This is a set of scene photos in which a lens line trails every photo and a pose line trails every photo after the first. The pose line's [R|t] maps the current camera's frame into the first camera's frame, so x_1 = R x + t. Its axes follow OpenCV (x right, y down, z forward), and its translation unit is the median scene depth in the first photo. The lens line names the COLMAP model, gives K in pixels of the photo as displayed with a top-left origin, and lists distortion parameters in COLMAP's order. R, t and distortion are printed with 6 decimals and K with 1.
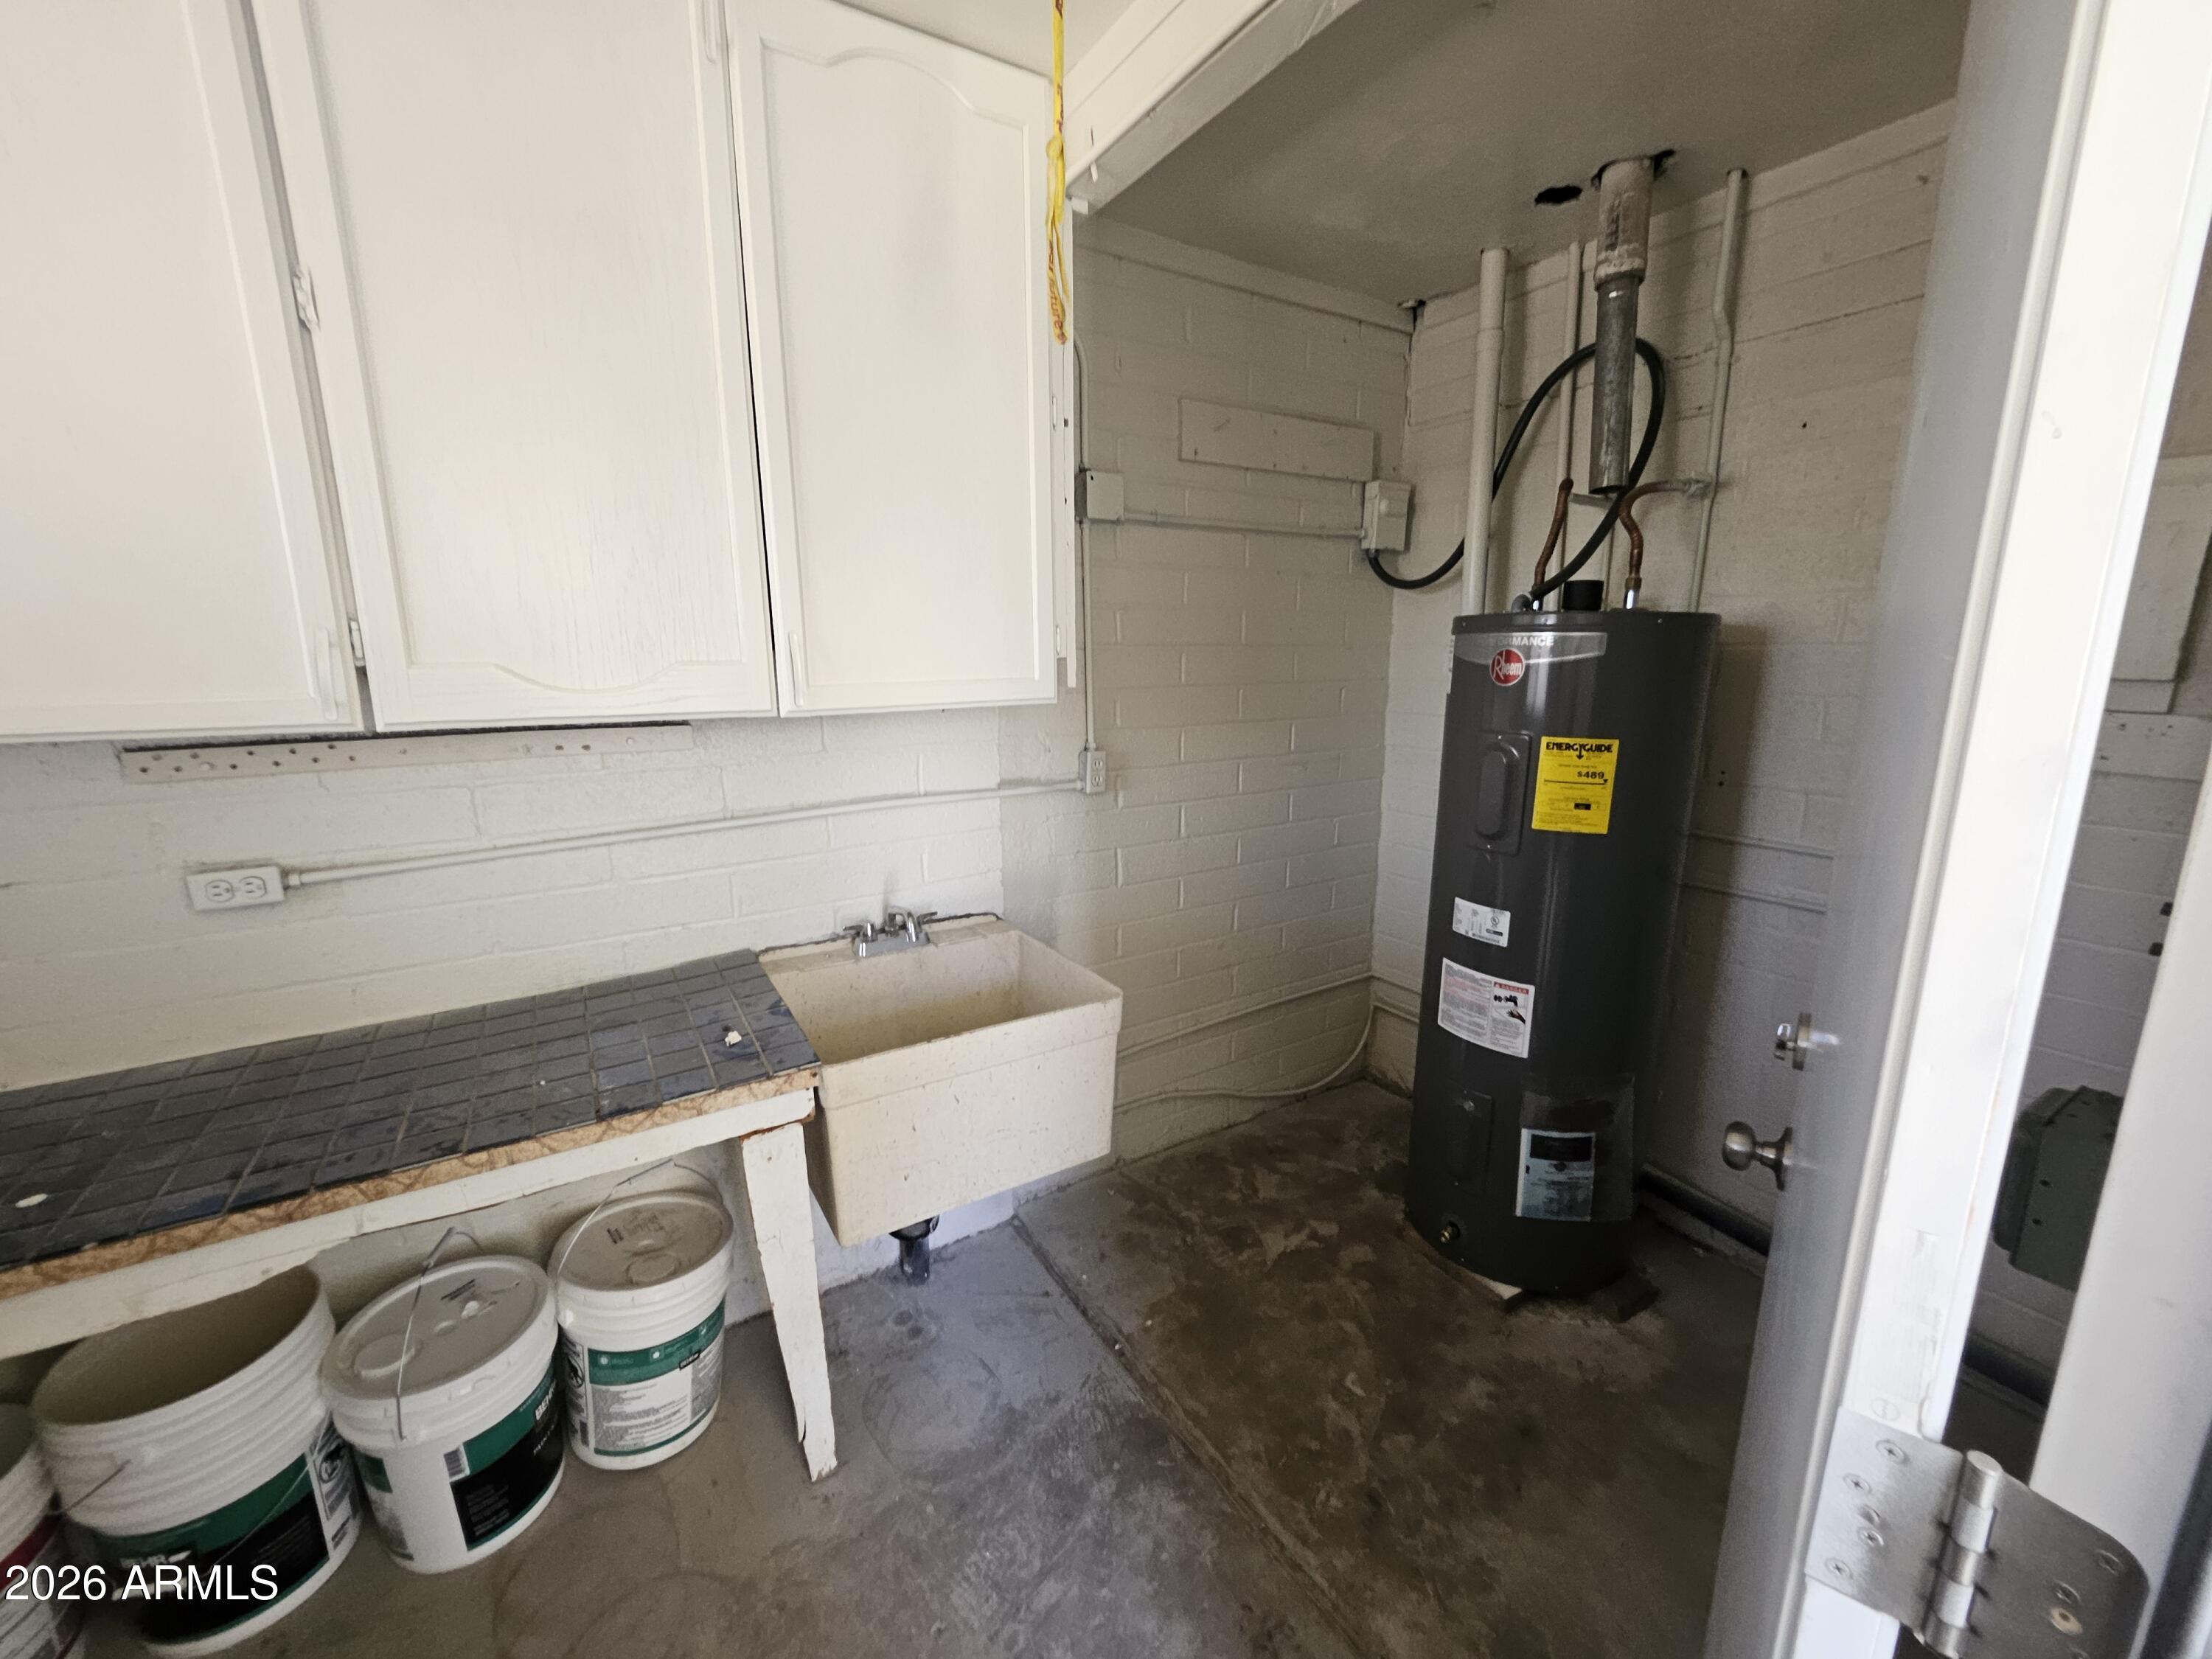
lens RADIAL K [[876.7, 0, 1100.1], [0, 876.7, 835.8], [0, 0, 1]] dist [-0.010014, 0.001773]
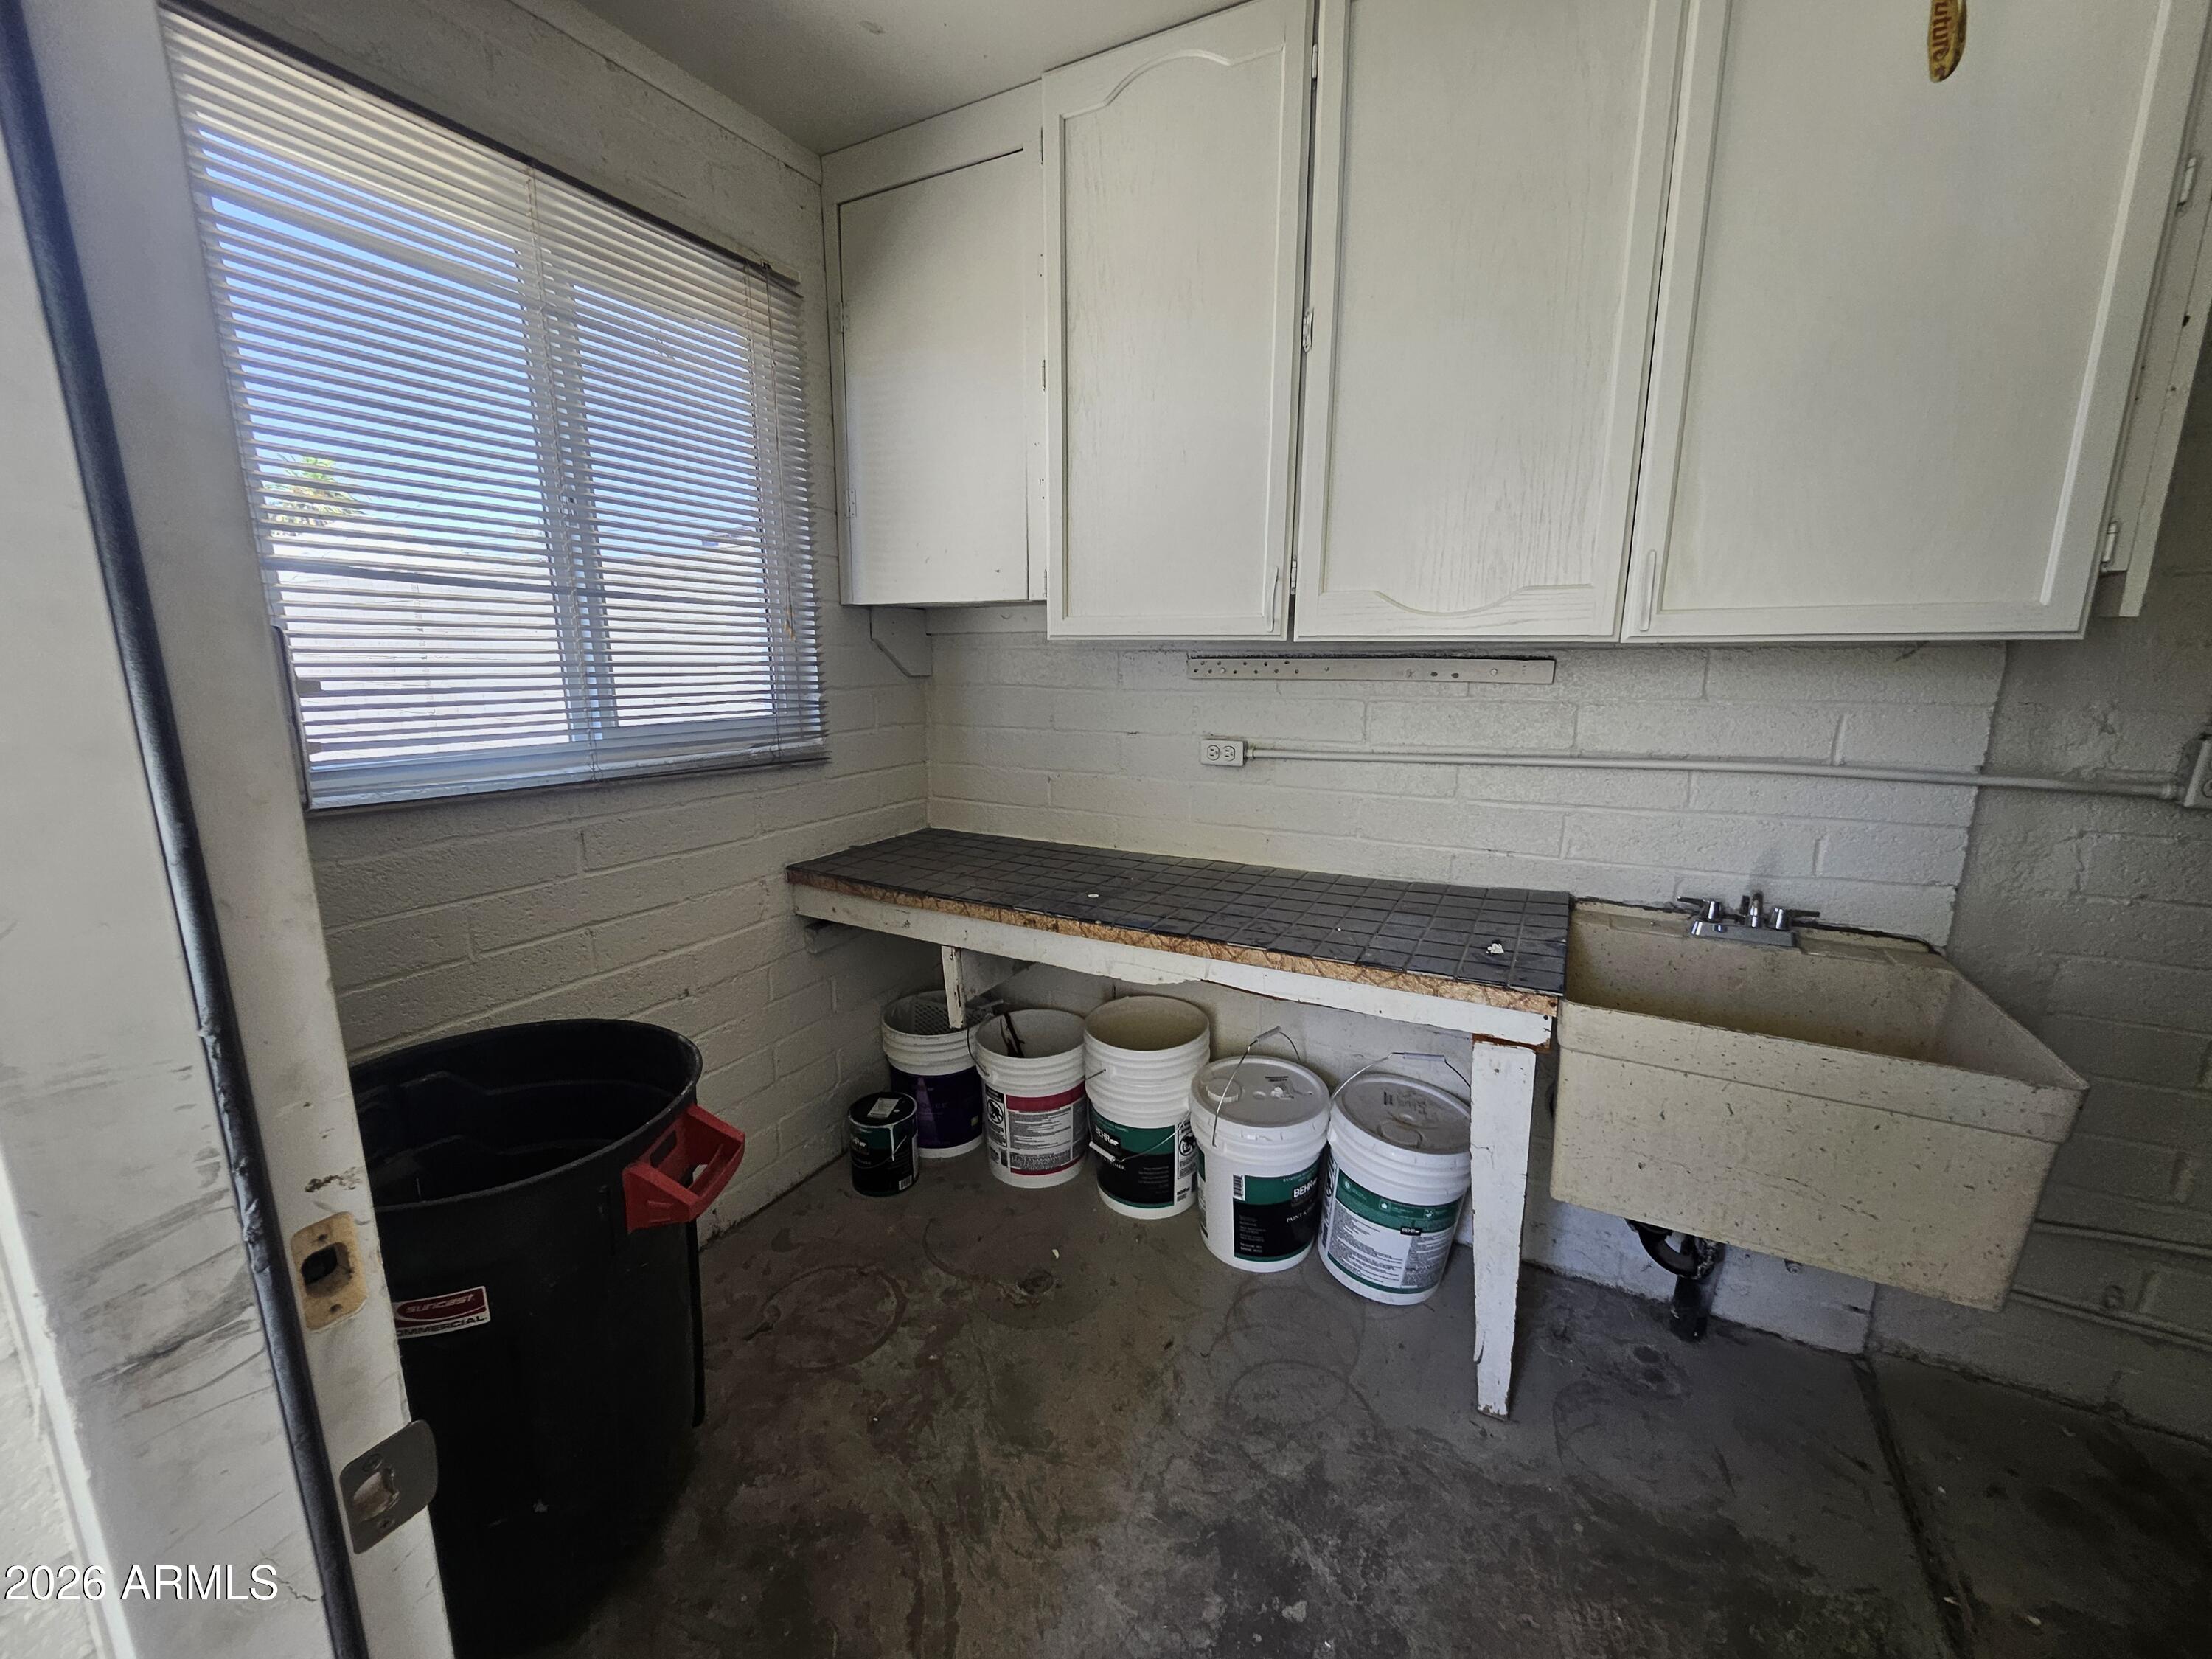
lens RADIAL K [[876.7, 0, 1090.2], [0, 876.7, 831.8], [0, 0, 1]] dist [-0.010014, 0.001773]
pose [[0.488277, 0.181143, -0.853682, 0.199671], [-0.182056, 0.977841, 0.103359, 0.070965], [0.853488, 0.104950, 0.510435, 0.037269]]
